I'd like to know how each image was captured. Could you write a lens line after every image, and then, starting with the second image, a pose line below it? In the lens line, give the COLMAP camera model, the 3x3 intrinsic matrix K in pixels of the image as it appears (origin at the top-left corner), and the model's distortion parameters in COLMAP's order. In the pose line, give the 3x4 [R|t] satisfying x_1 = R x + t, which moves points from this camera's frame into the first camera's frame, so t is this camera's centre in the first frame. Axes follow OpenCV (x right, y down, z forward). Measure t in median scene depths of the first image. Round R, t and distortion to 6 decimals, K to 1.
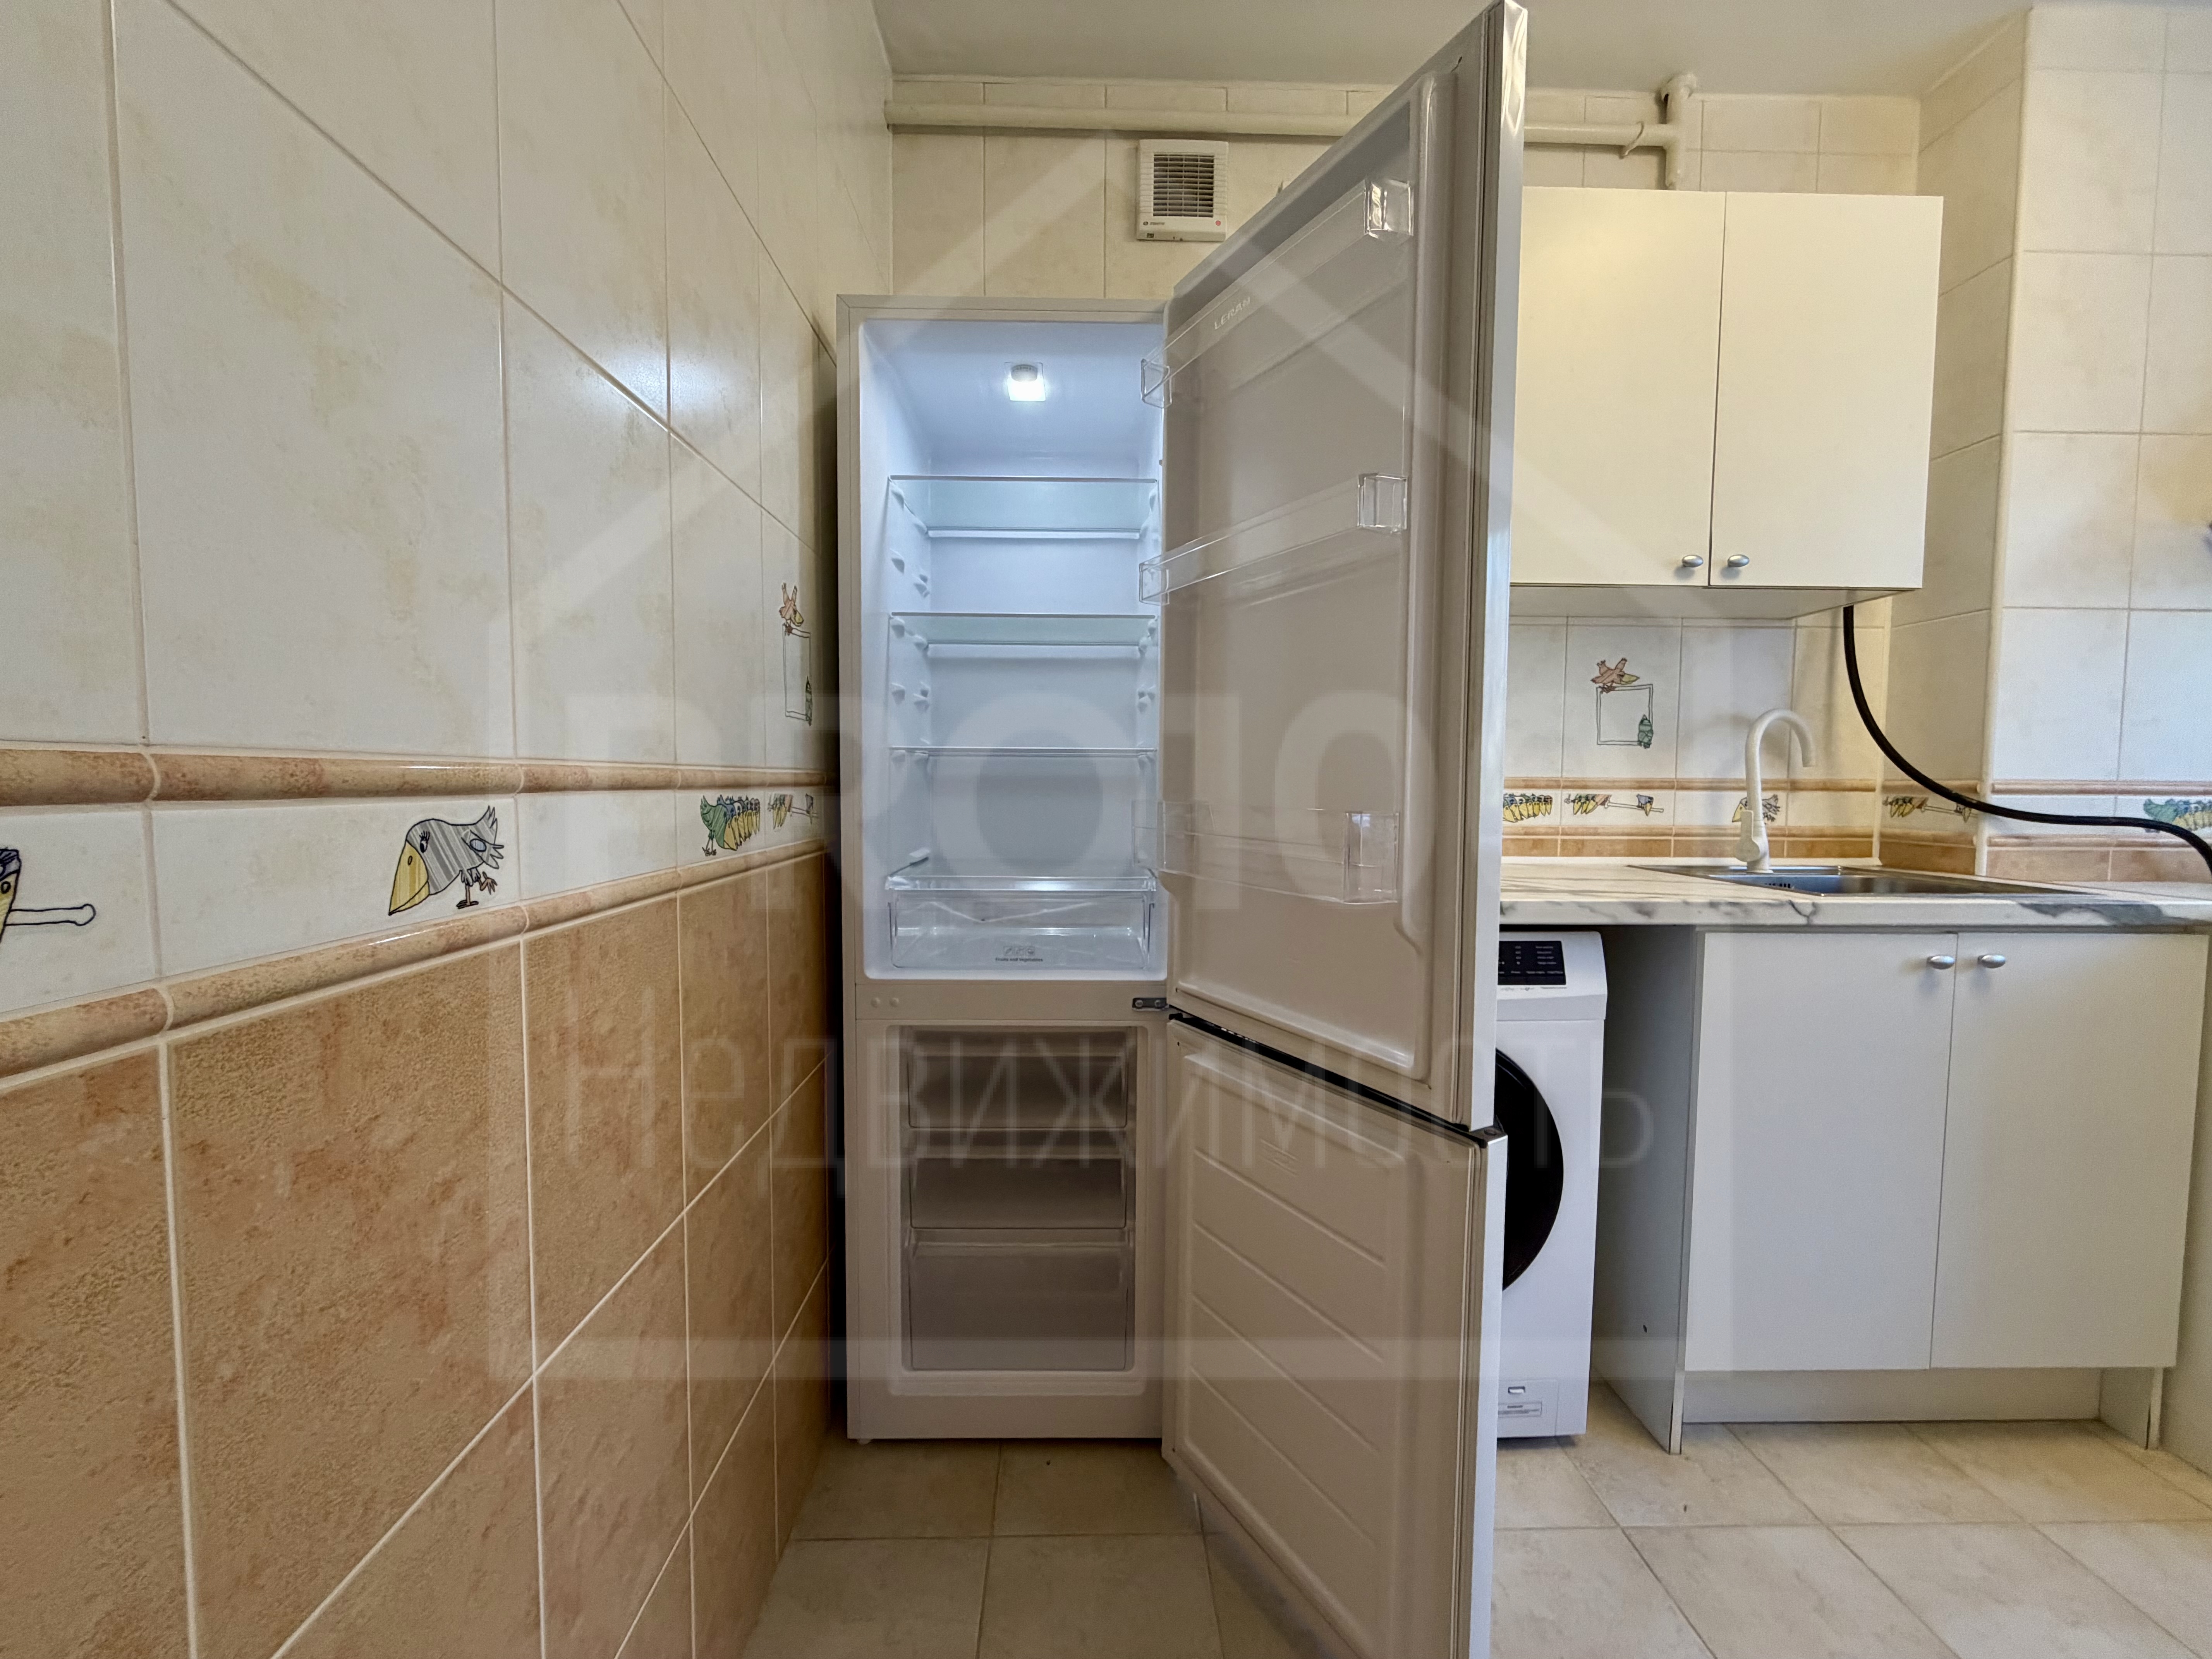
lens RADIAL K [[879.5, 0, 1096.0], [0, 879.5, 829.1], [0, 0, 1]] dist [-0.001091, 0.000345]
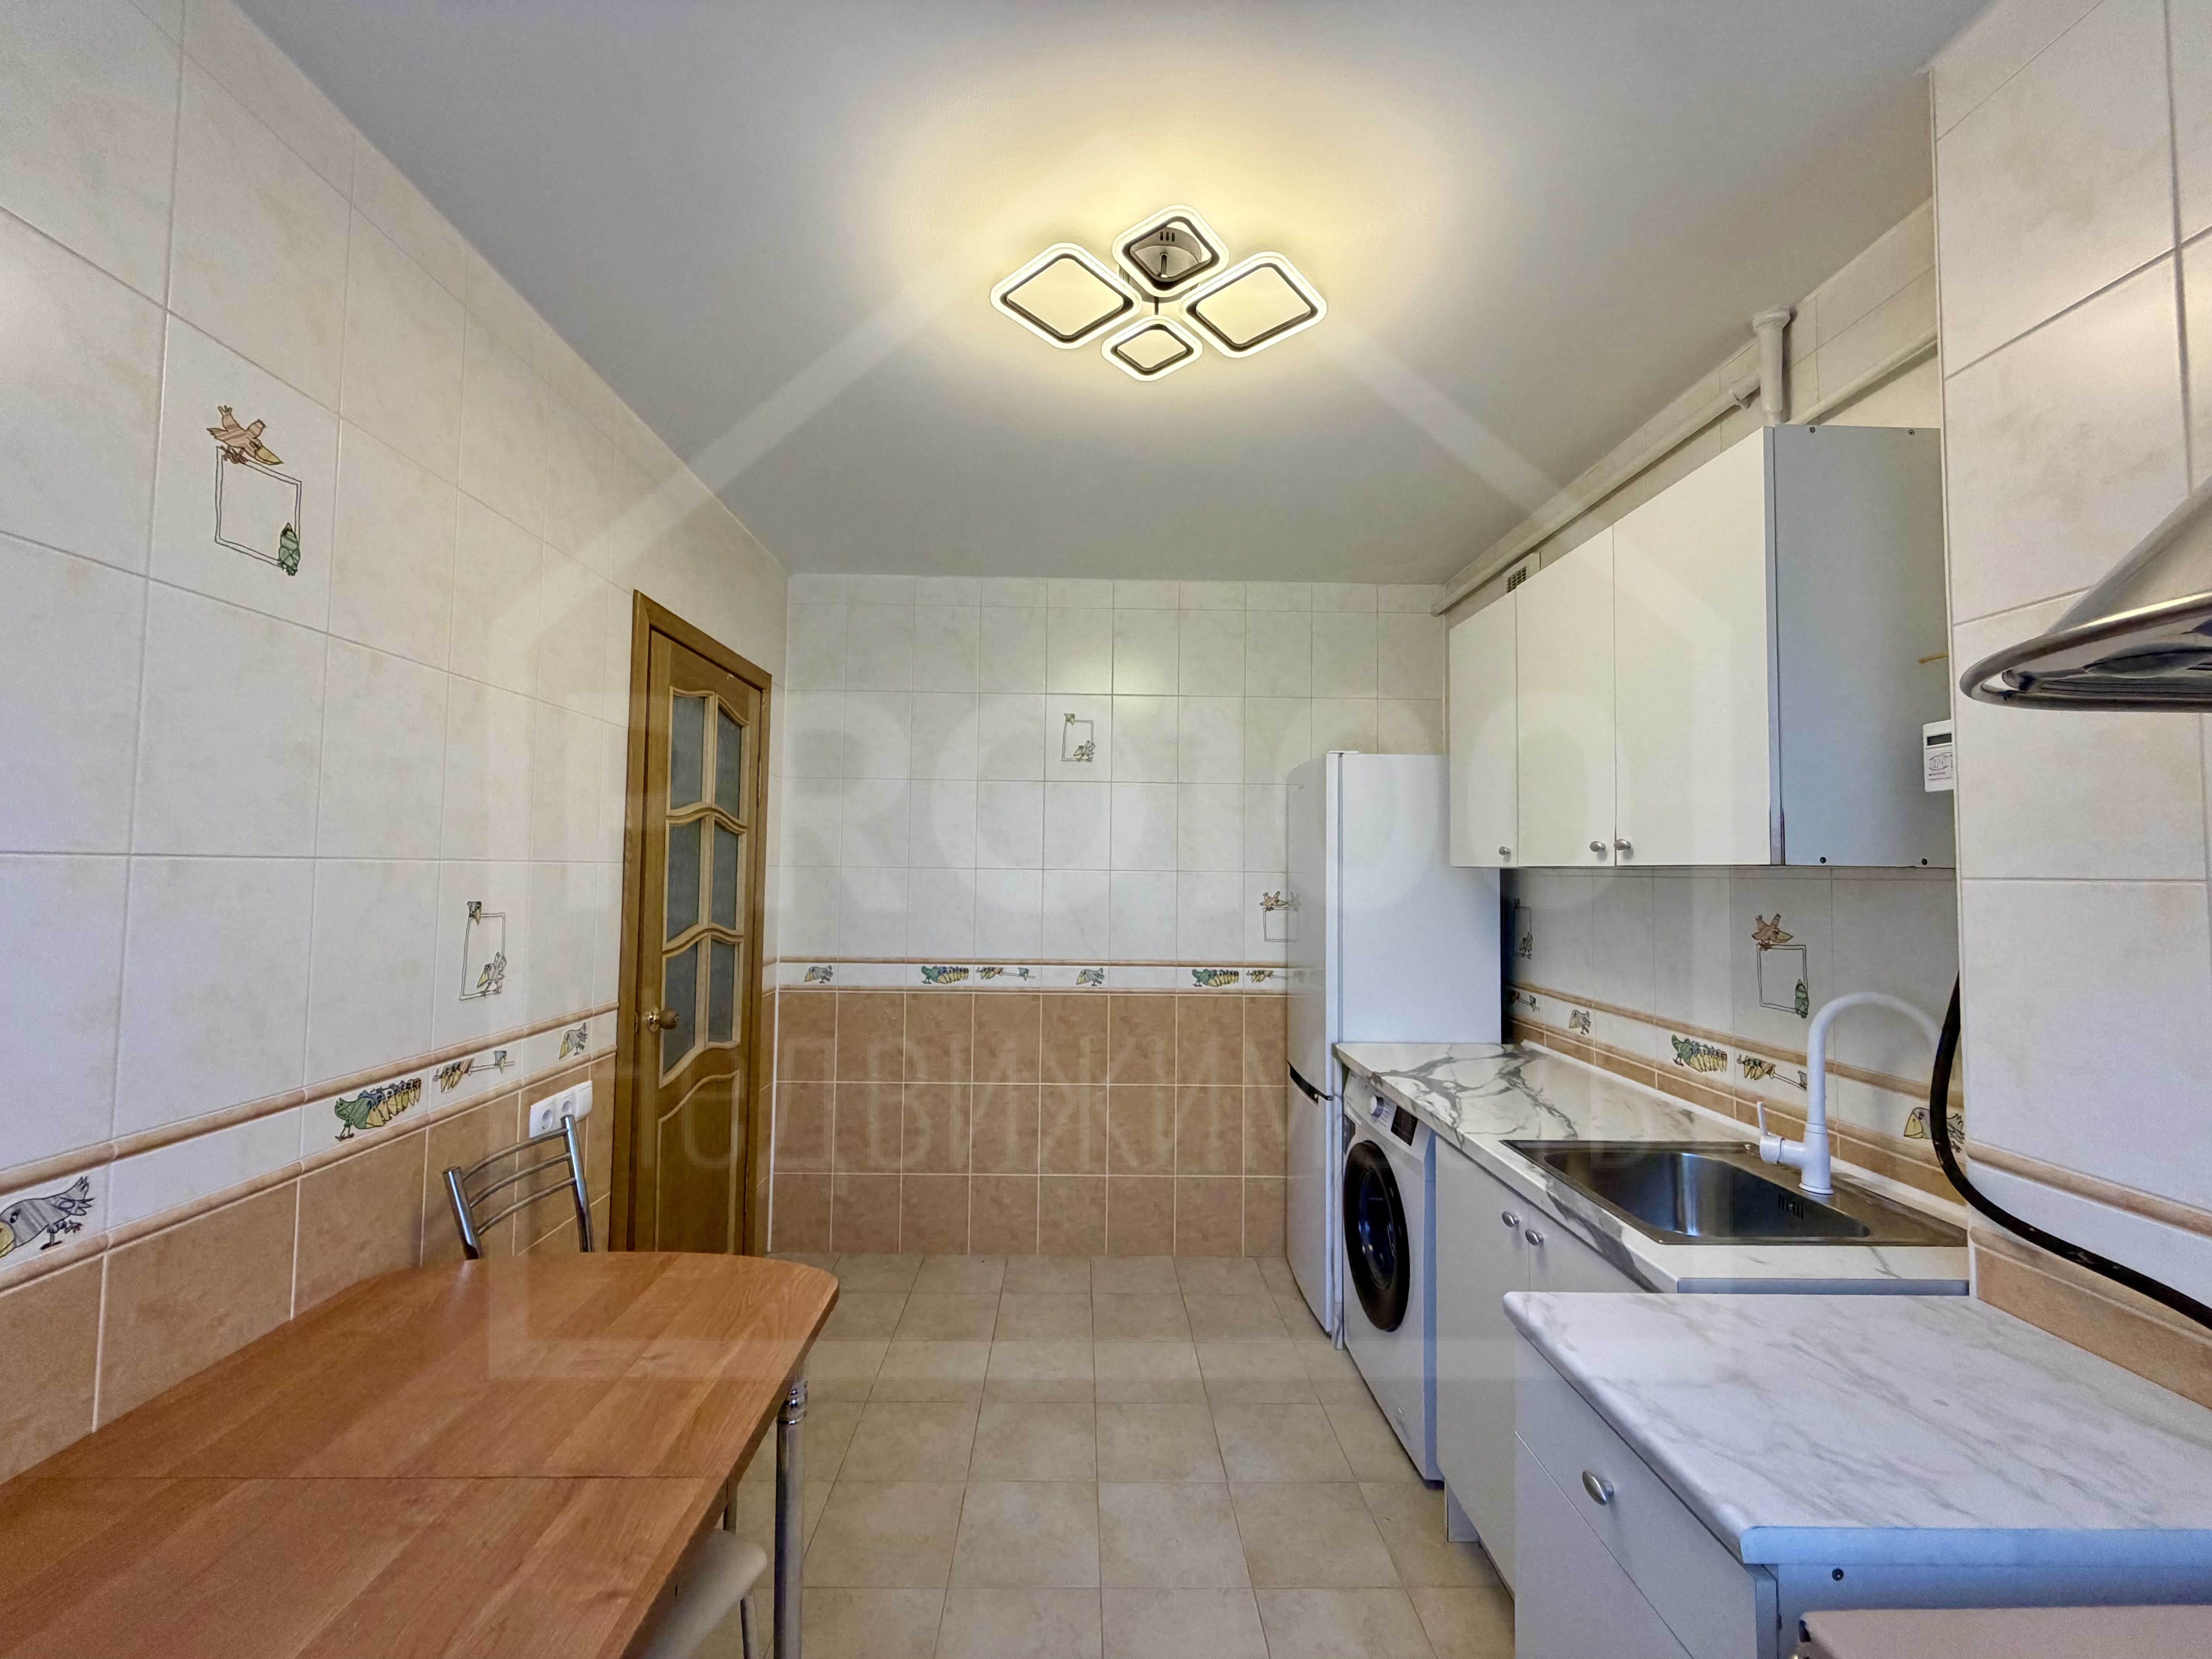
lens RADIAL K [[879.5, 0, 1096.1], [0, 879.5, 830.4], [0, 0, 1]] dist [-0.001091, 0.000345]
pose [[-0.004095, -0.053957, -0.998535, 1.678529], [-0.068518, 0.996212, -0.053550, -0.203591], [0.997641, 0.068198, -0.007777, 0.335206]]
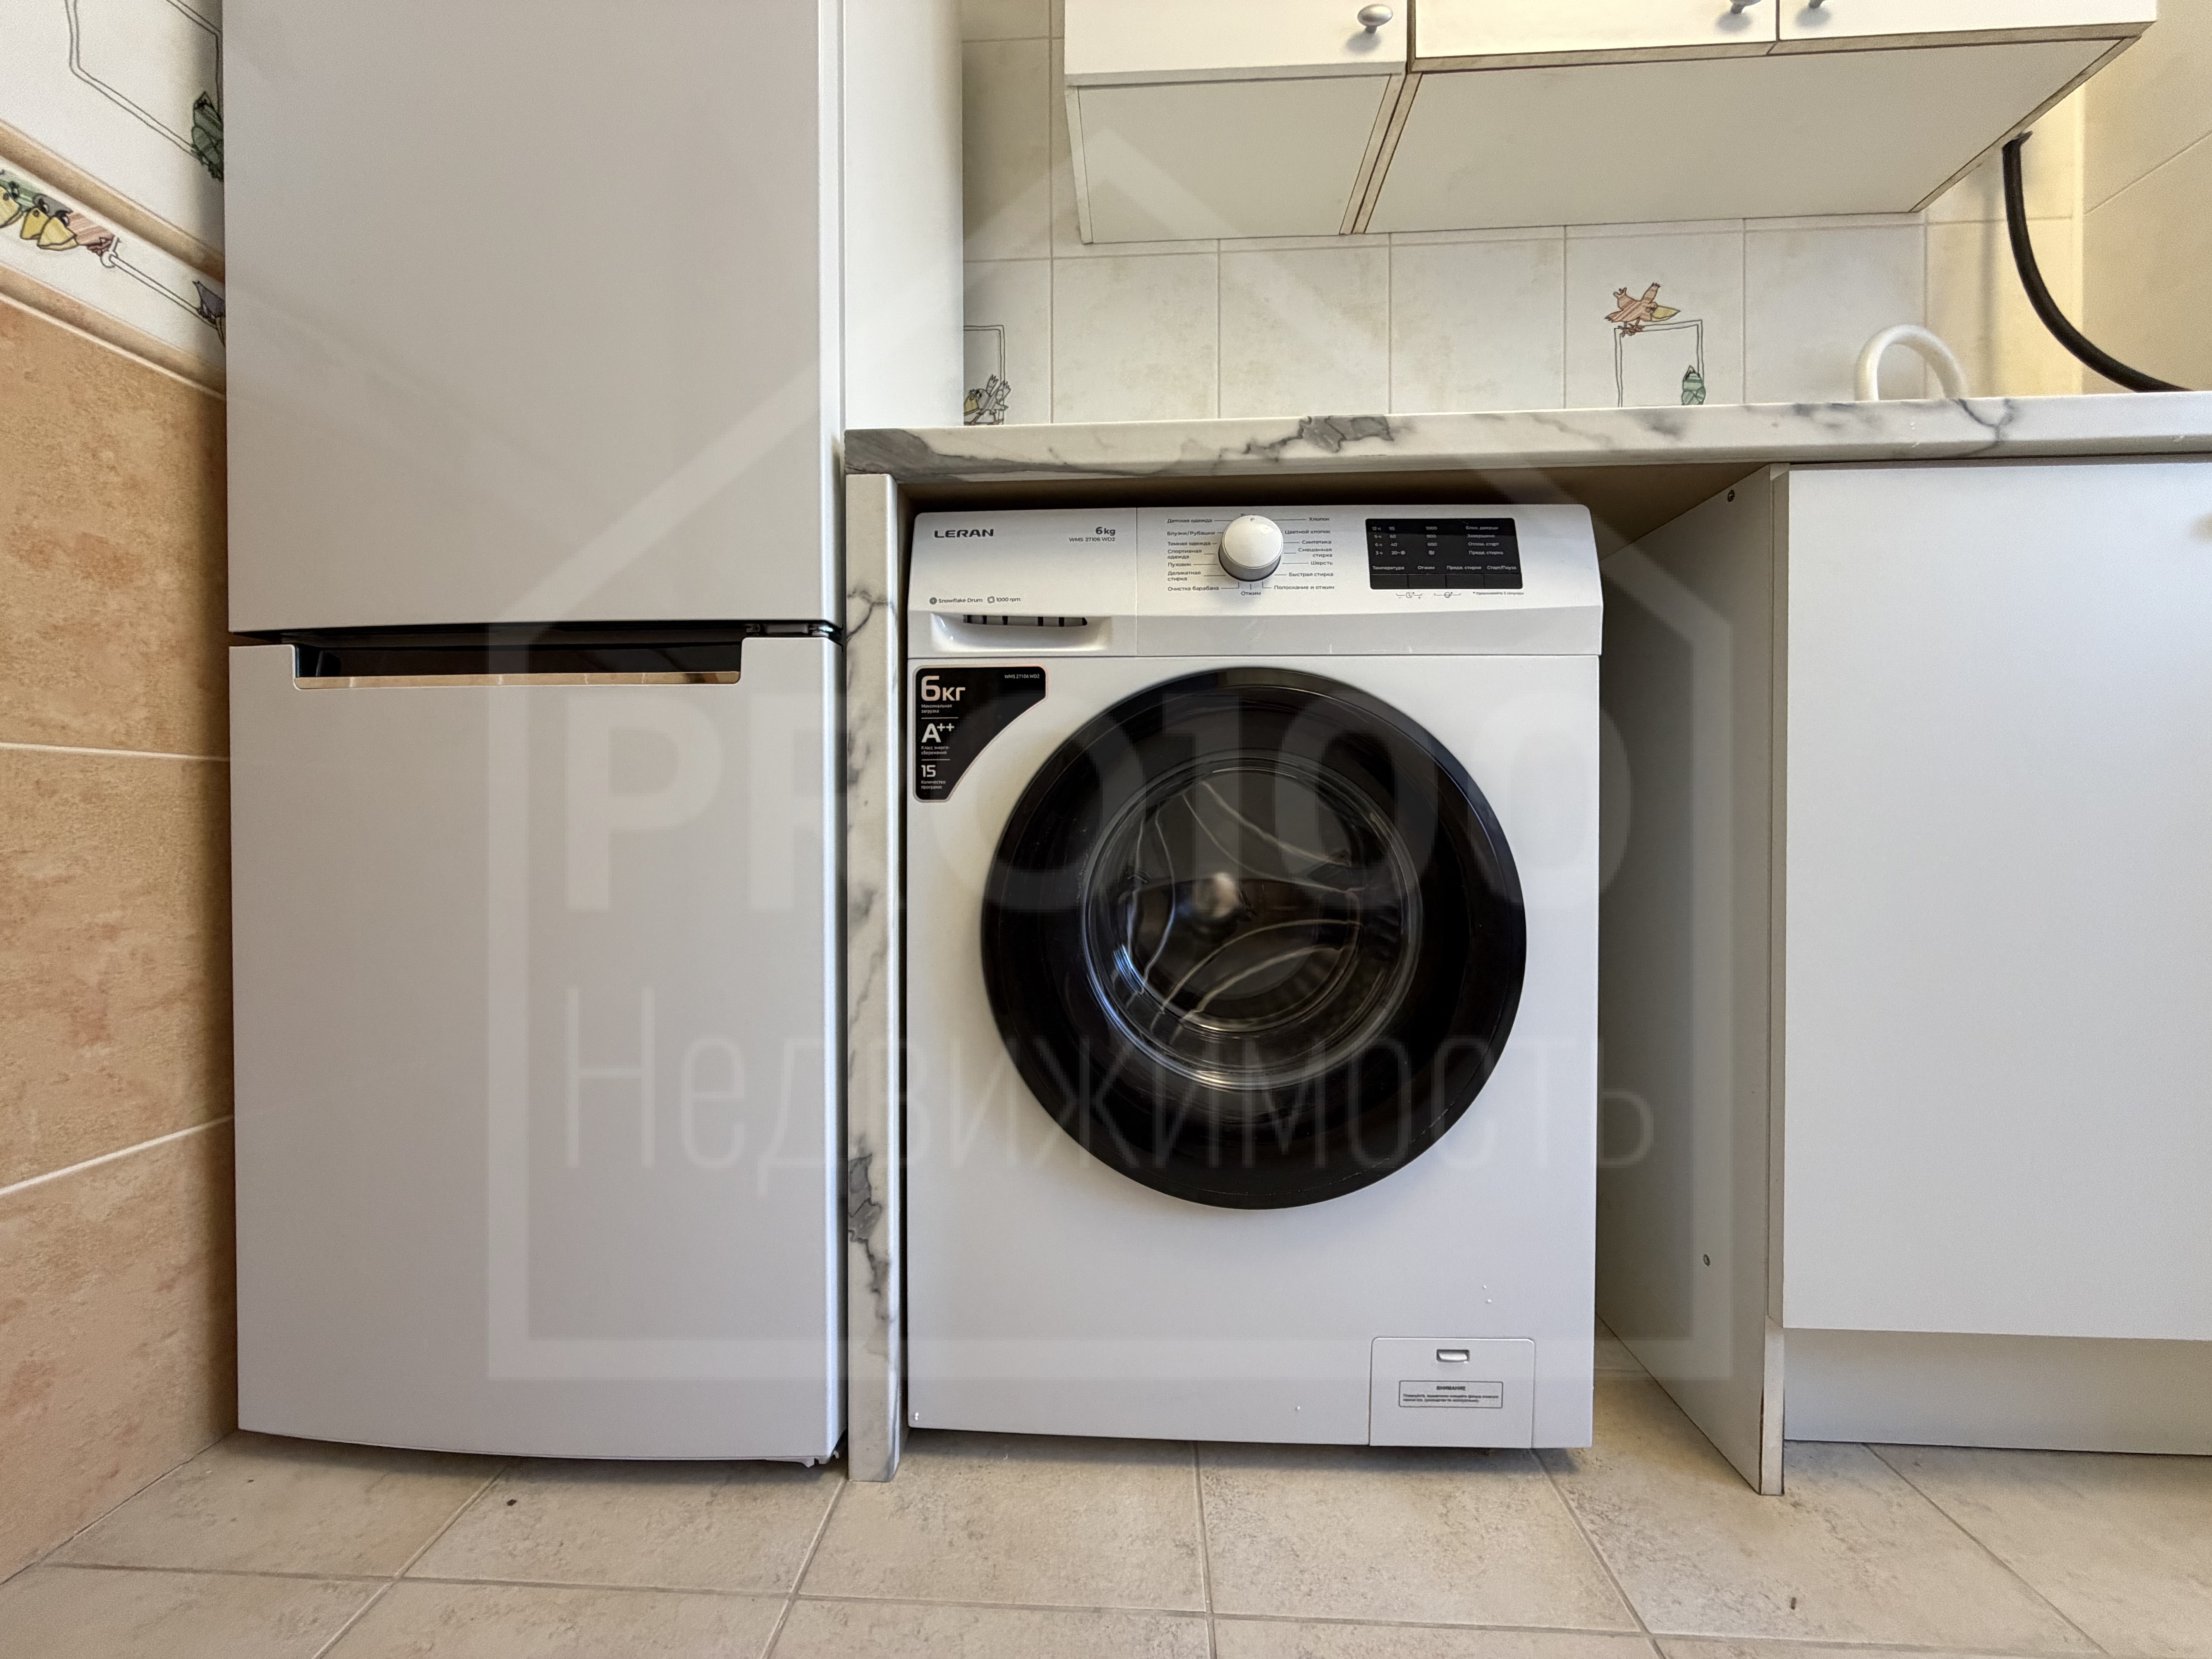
lens RADIAL K [[879.5, 0, 1097.3], [0, 879.5, 827.9], [0, 0, 1]] dist [-0.001091, 0.000345]
pose [[0.997017, -0.008829, -0.076671, 0.249237], [0.005272, 0.998906, -0.046464, 0.277310], [0.076997, 0.045922, 0.995973, 0.354478]]
